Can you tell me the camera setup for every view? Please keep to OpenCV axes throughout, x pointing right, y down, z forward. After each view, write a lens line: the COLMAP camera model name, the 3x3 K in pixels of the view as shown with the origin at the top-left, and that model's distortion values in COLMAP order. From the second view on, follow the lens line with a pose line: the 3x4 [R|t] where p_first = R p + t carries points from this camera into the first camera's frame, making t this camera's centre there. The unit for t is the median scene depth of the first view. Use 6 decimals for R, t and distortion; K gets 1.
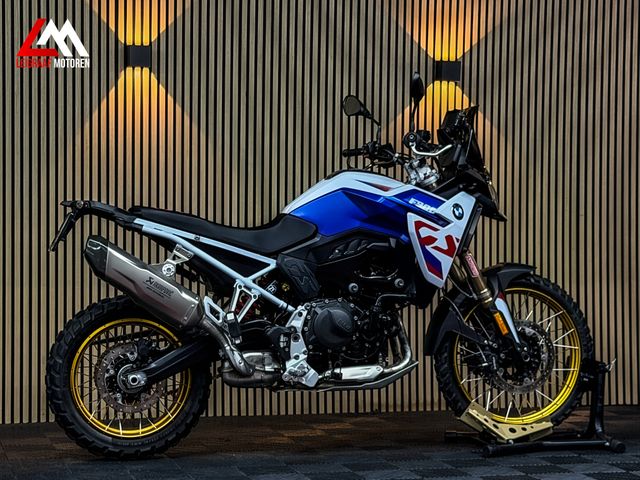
lens RADIAL K [[1407.7, 0, 303.0], [0, 1407.7, 250.2], [0, 0, 1]] dist [0.146800, 0.000000]
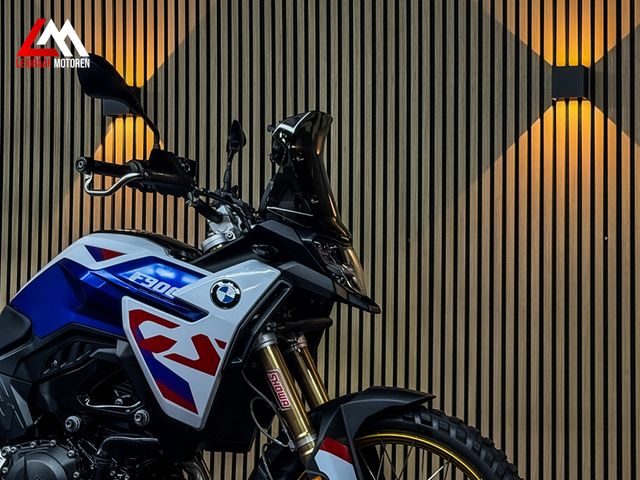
lens RADIAL K [[1425.9, 0, 331.3], [0, 1425.9, 257.7], [0, 0, 1]] dist [0.128469, 0.000000]
pose [[0.830818, -0.034344, -0.555483, 0.467781], [-0.014363, 0.996439, -0.083090, 0.005361], [0.556358, 0.077011, 0.827366, 0.543957]]
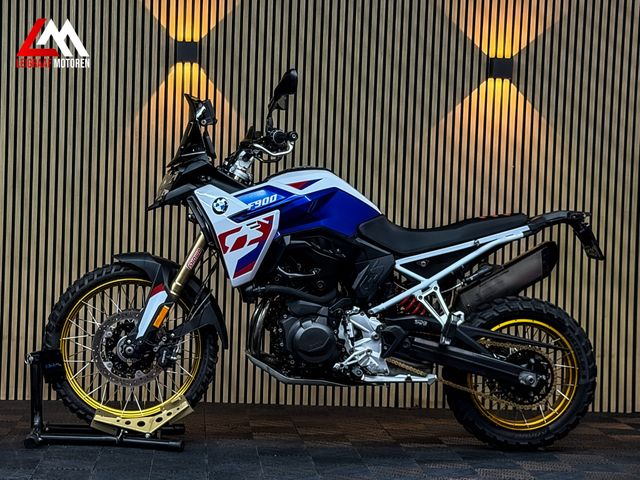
lens RADIAL K [[1407.7, 0, 318.8], [0, 1407.7, 237.9], [0, 0, 1]] dist [0.146800, 0.000000]
pose [[0.981959, 0.030308, -0.186647, 0.213227], [-0.030796, 0.999526, 0.000283, -0.005274], [0.186567, 0.005470, 0.982427, 0.001855]]
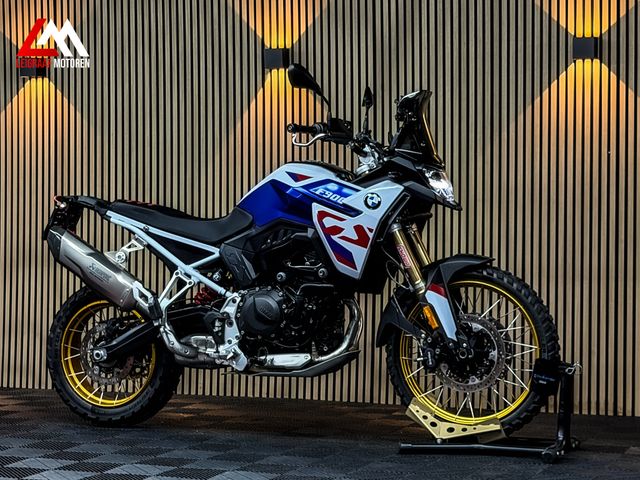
lens RADIAL K [[1455.6, 0, 327.6], [0, 1455.6, 224.7], [0, 0, 1]] dist [0.109490, 0.000000]
pose [[0.807355, -0.002756, -0.590060, 0.684404], [-0.004170, 0.999937, -0.010376, -0.000289], [0.590052, 0.010837, 0.807293, 0.161504]]
